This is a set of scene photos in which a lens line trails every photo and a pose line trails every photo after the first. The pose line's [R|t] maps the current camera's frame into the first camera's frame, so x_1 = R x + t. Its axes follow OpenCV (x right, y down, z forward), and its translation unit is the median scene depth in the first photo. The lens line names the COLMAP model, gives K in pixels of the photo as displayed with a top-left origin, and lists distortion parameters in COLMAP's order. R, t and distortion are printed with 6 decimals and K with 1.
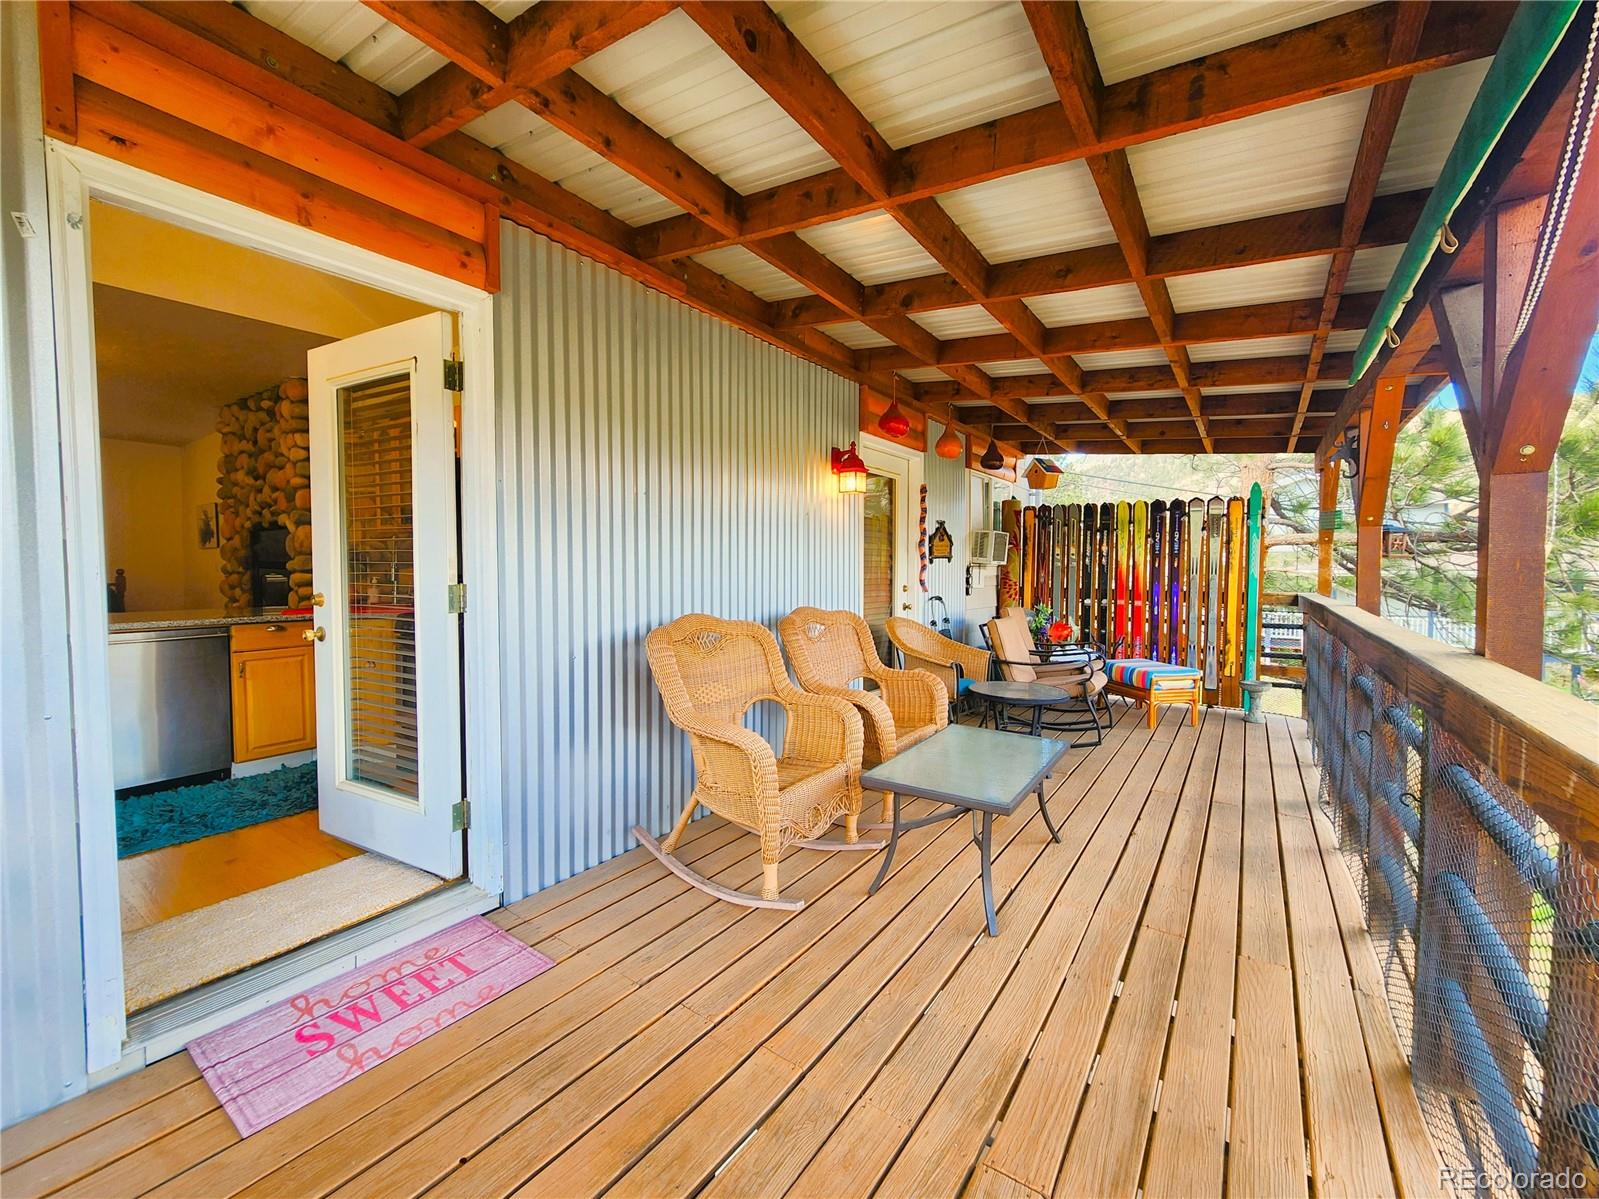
lens RADIAL K [[665.3, 0, 813.1], [0, 665.3, 591.3], [0, 0, 1]] dist [-0.001770, 0.000181]
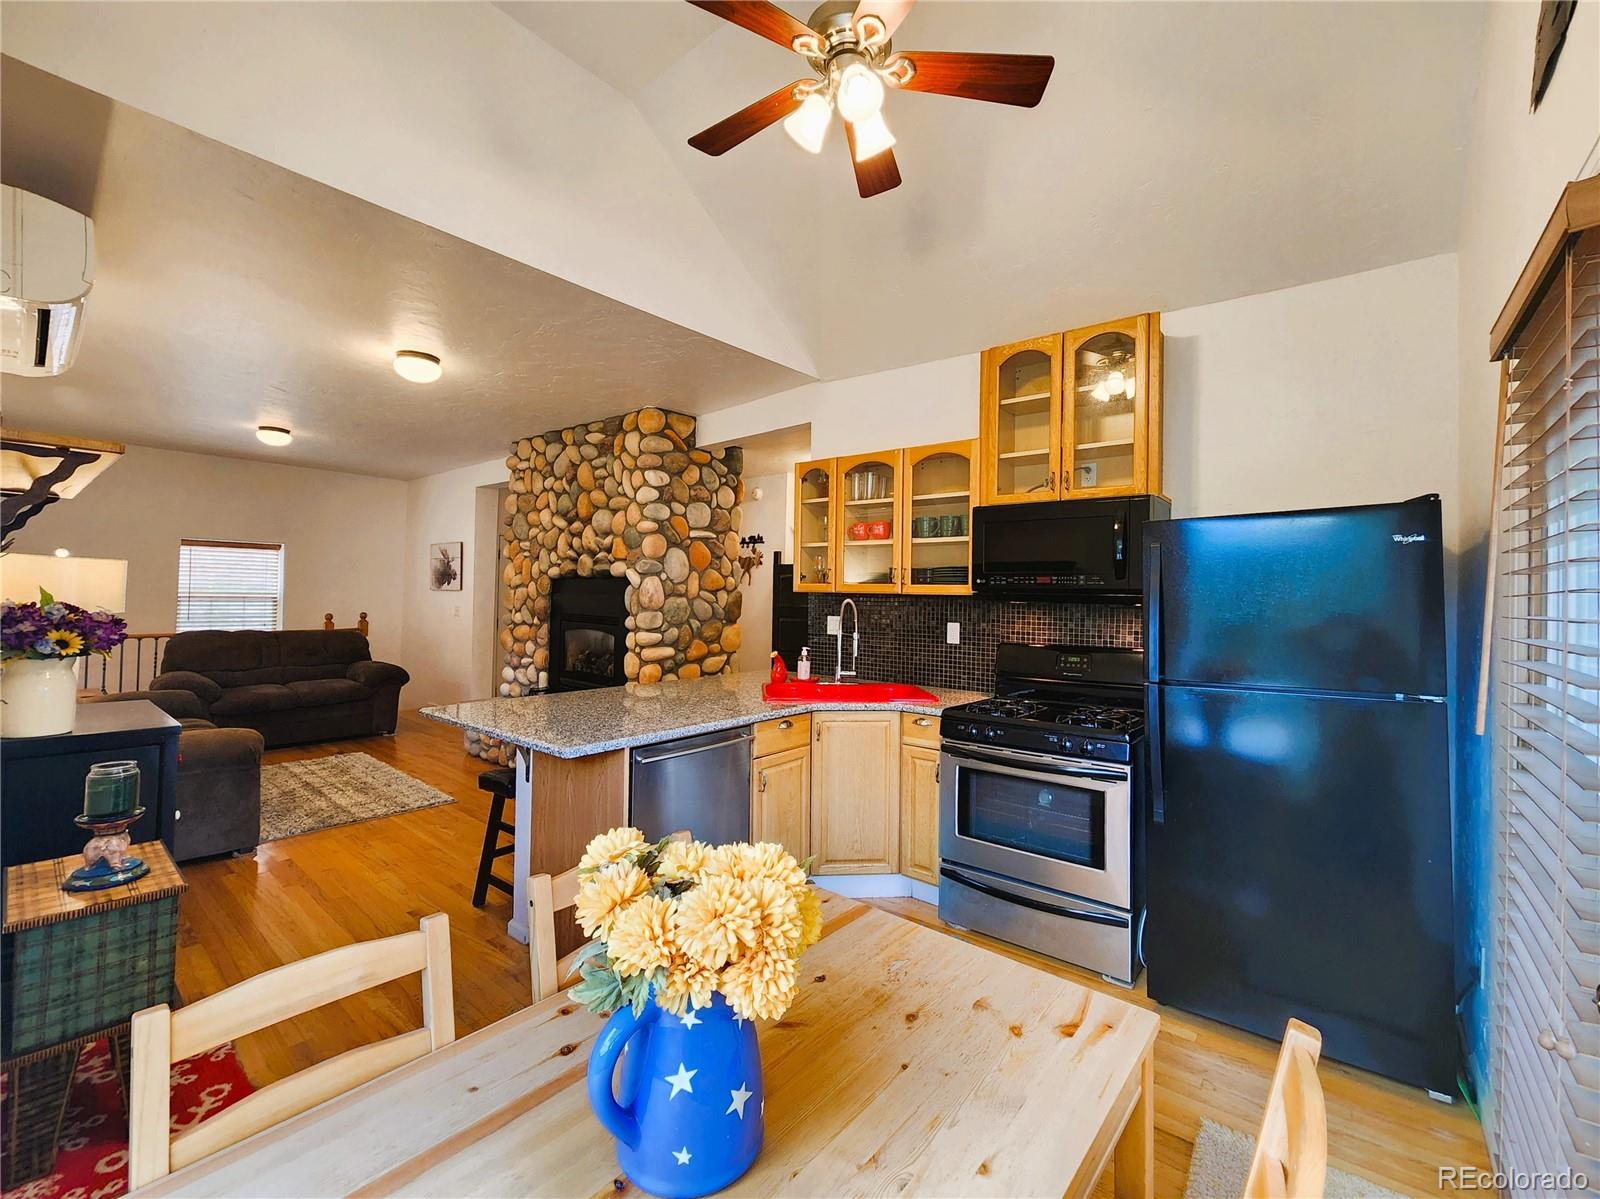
lens RADIAL K [[665.7, 0, 812.0], [0, 665.7, 588.1], [0, 0, 1]] dist [-0.001770, 0.000181]
pose [[0.998263, 0.012406, -0.057601, -0.468156], [-0.015317, 0.998612, -0.050390, -0.040292], [0.056896, 0.051185, 0.997067, 0.141387]]
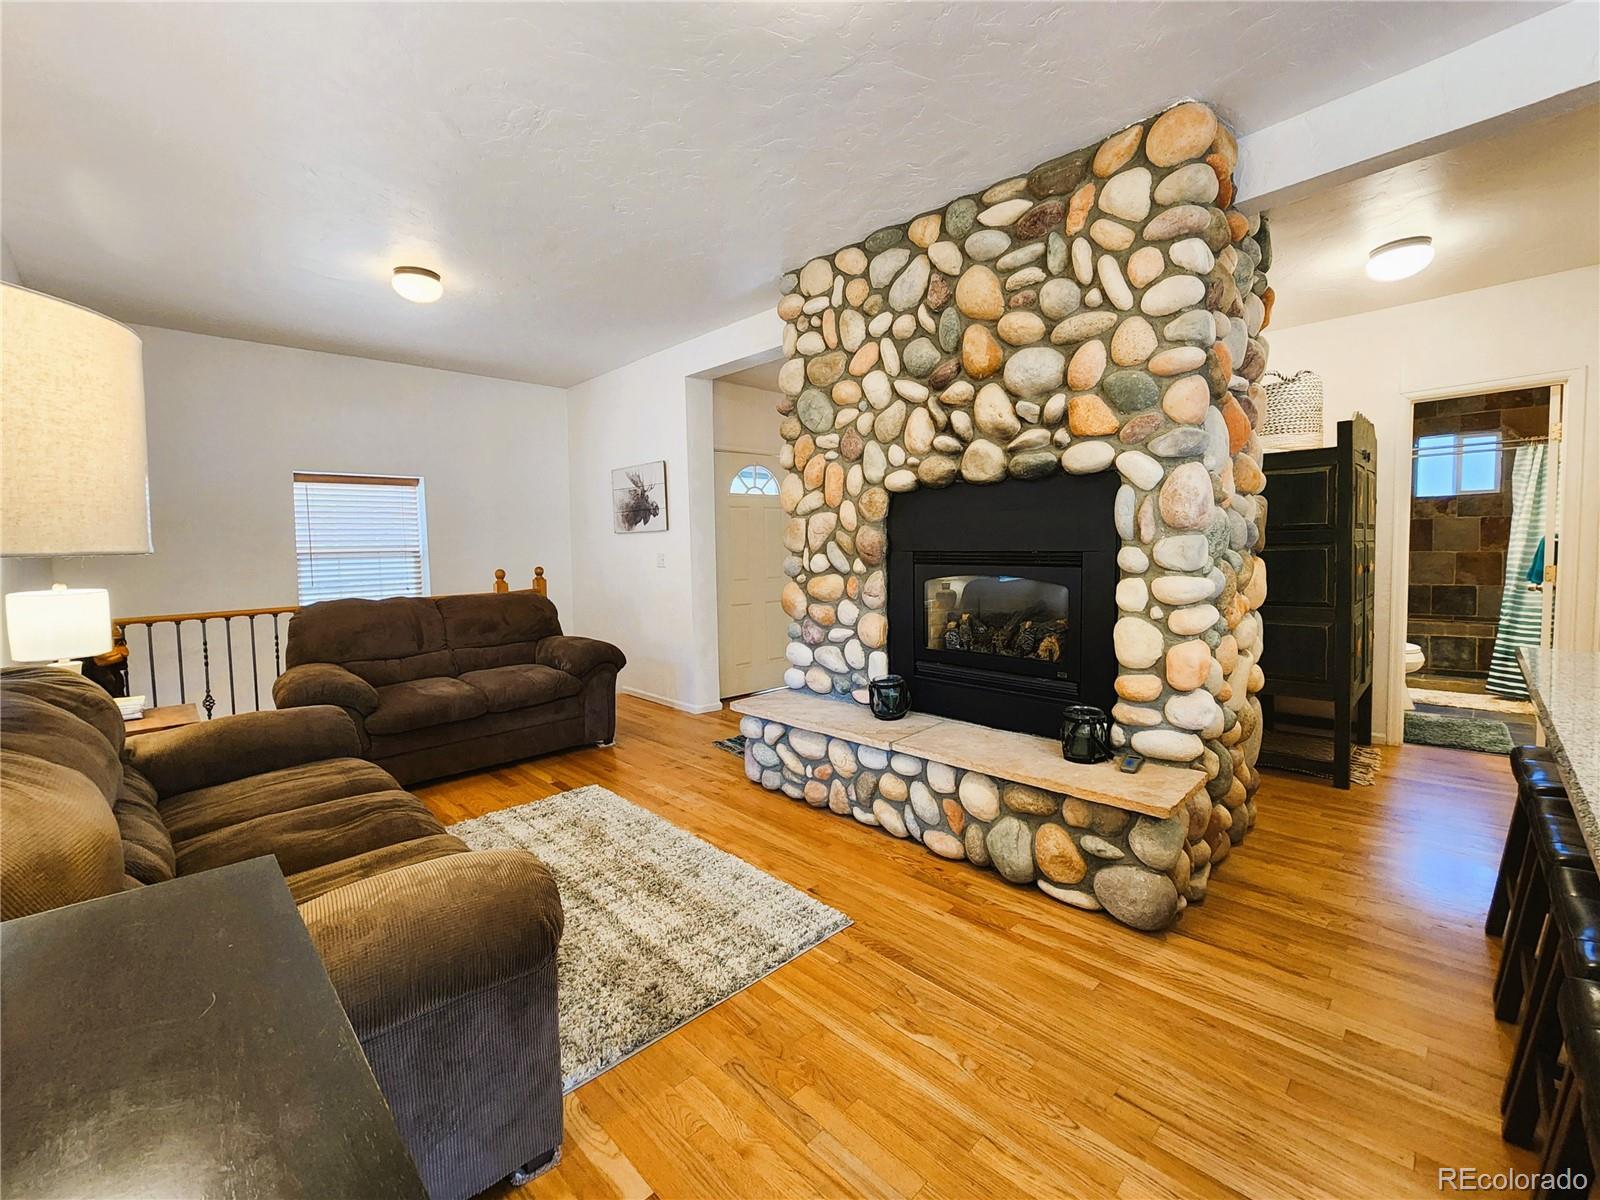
lens RADIAL K [[665.7, 0, 812.0], [0, 665.7, 584.2], [0, 0, 1]] dist [-0.001770, 0.000181]
pose [[0.988184, -0.017748, -0.152244, -0.864299], [0.021281, 0.999540, 0.021612, -0.033678], [0.151791, -0.024597, 0.988107, 0.499499]]
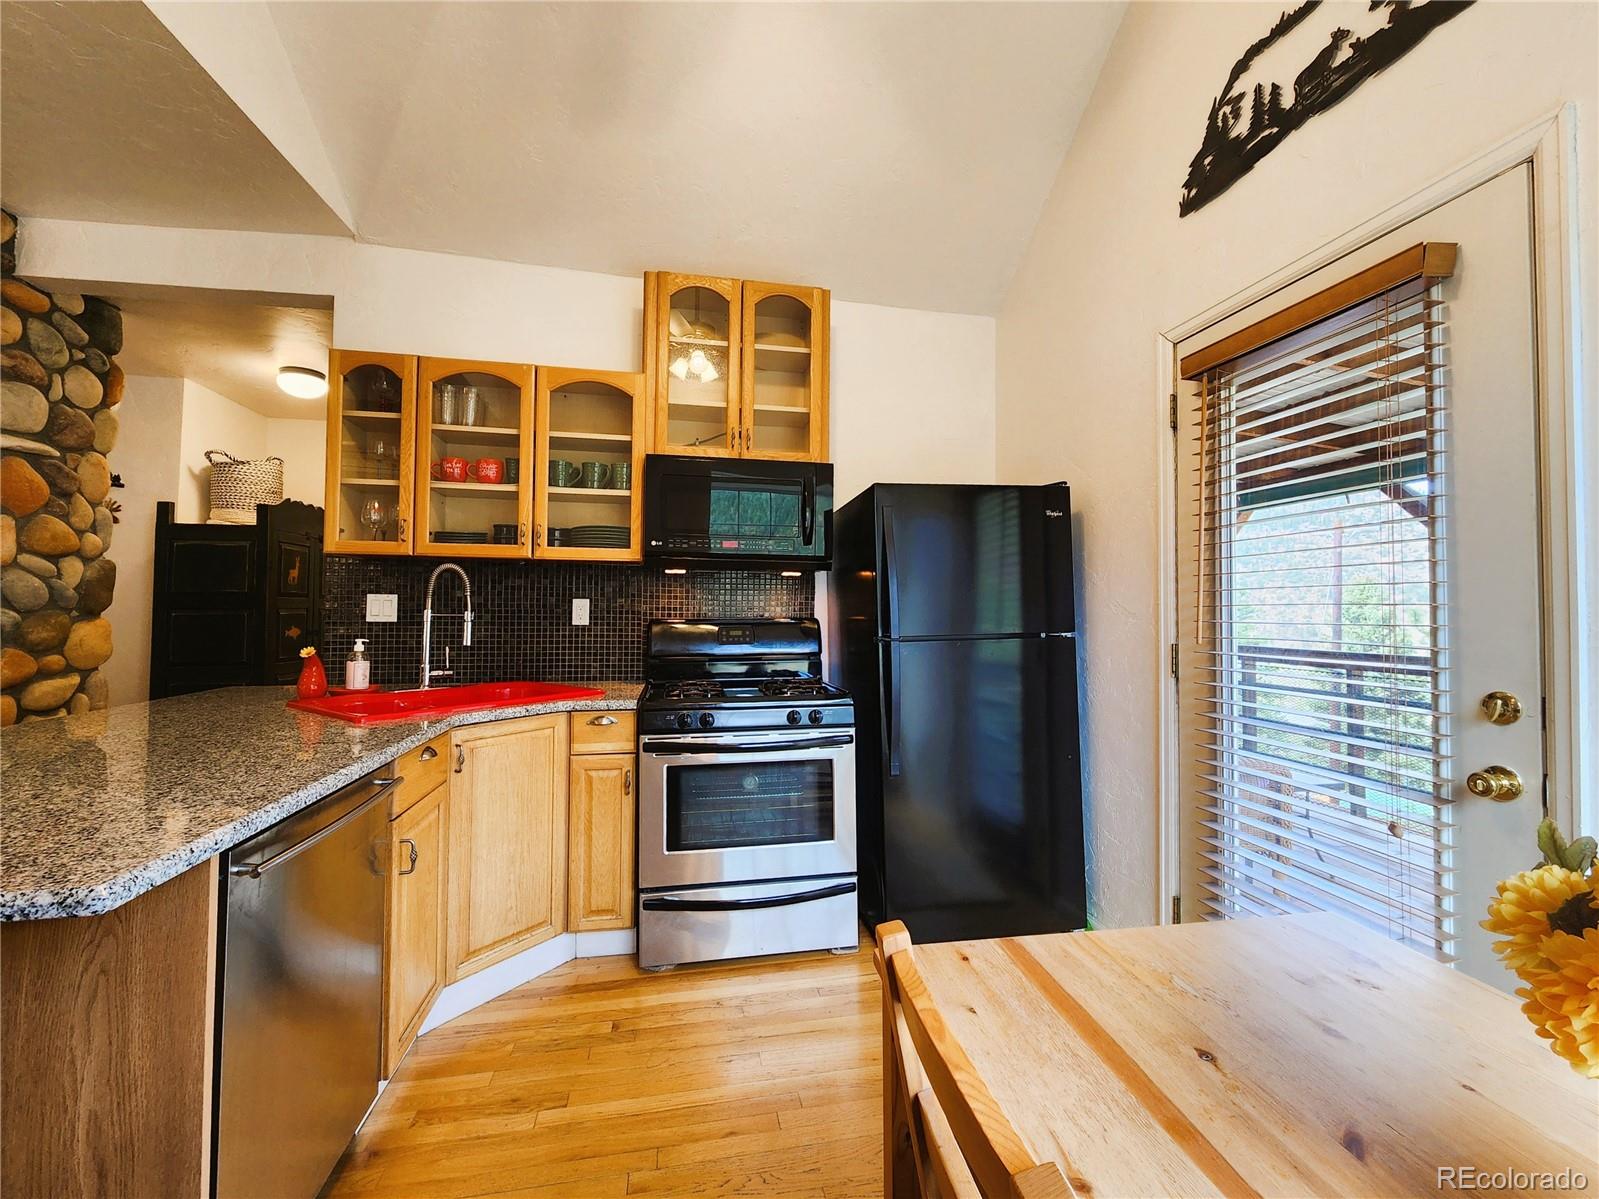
lens RADIAL K [[665.3, 0, 795.1], [0, 665.3, 589.3], [0, 0, 1]] dist [-0.001770, 0.000181]
pose [[0.691593, 0.023103, 0.721918, -0.618562], [0.023725, 0.998222, -0.054673, -0.017950], [-0.721897, 0.054939, 0.689816, 0.305314]]
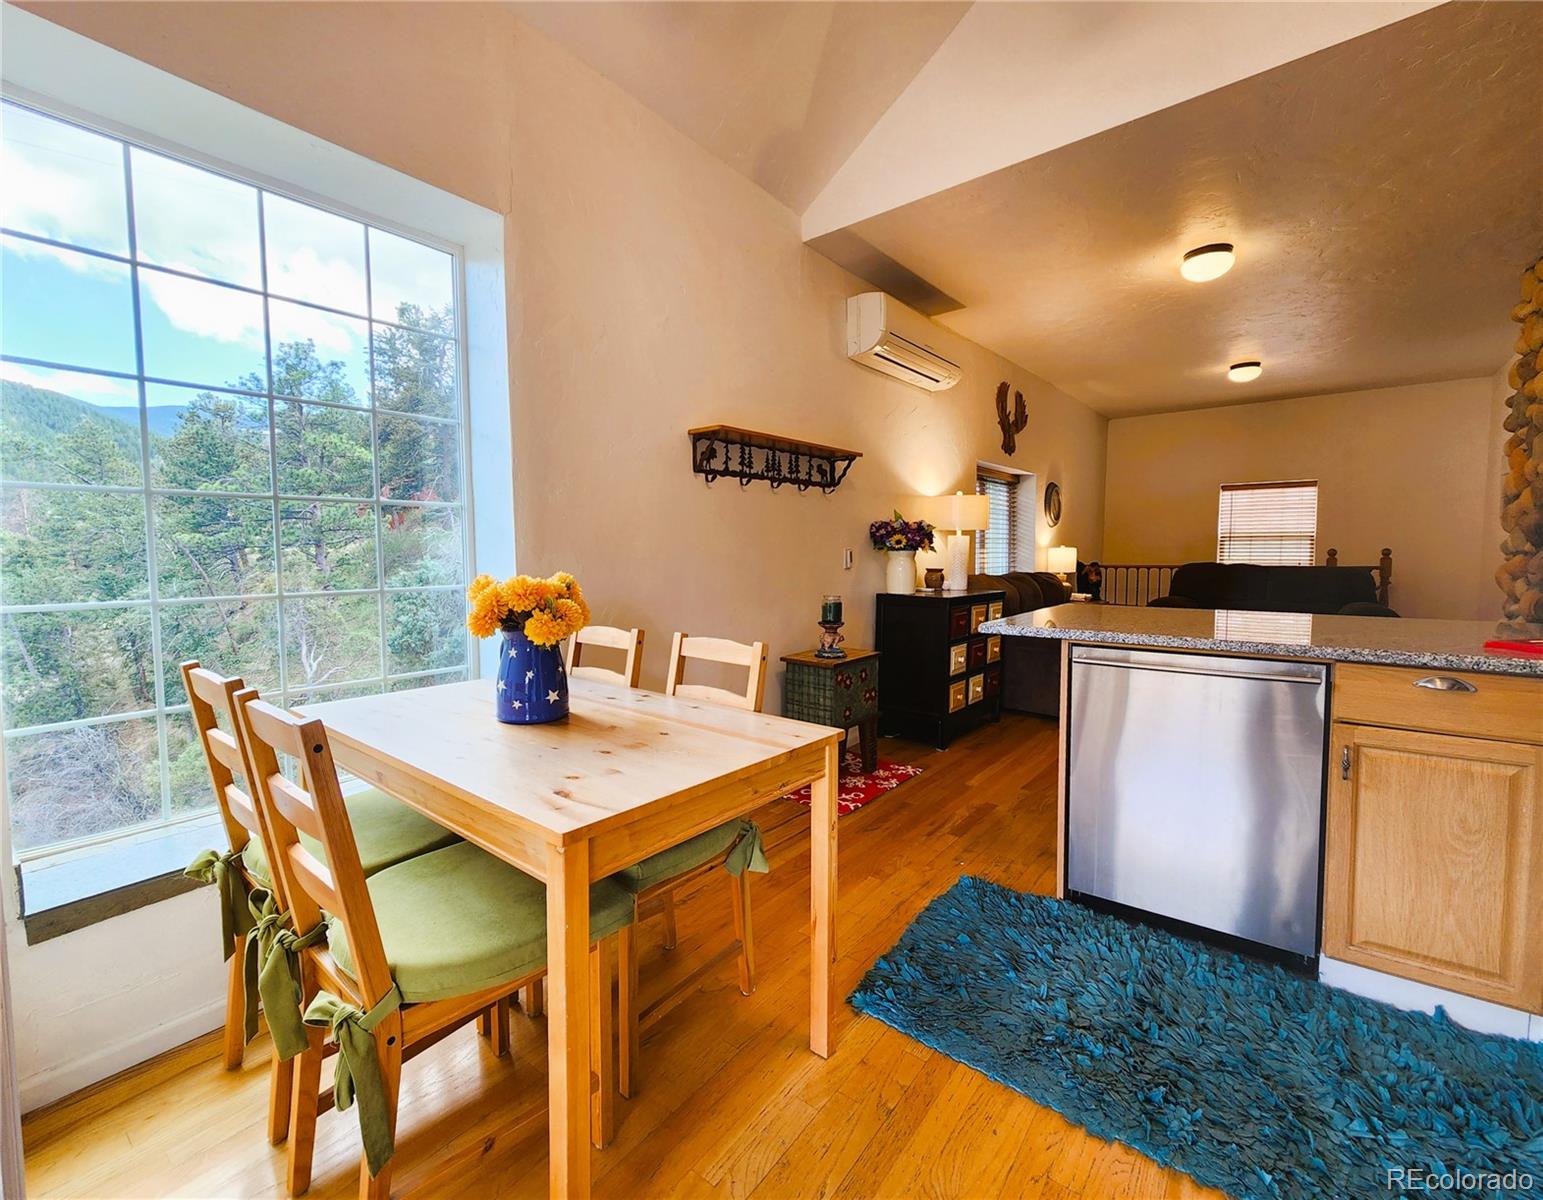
lens RADIAL K [[686.9, 0, 747.1], [0, 686.9, 589.2], [0, 0, 1]] dist [0.008885, -0.000274]
pose [[-0.056325, 0.050693, -0.997125, -0.230177], [-0.031844, 0.998111, 0.052542, -0.006781], [0.997905, 0.034711, -0.054604, 0.375131]]
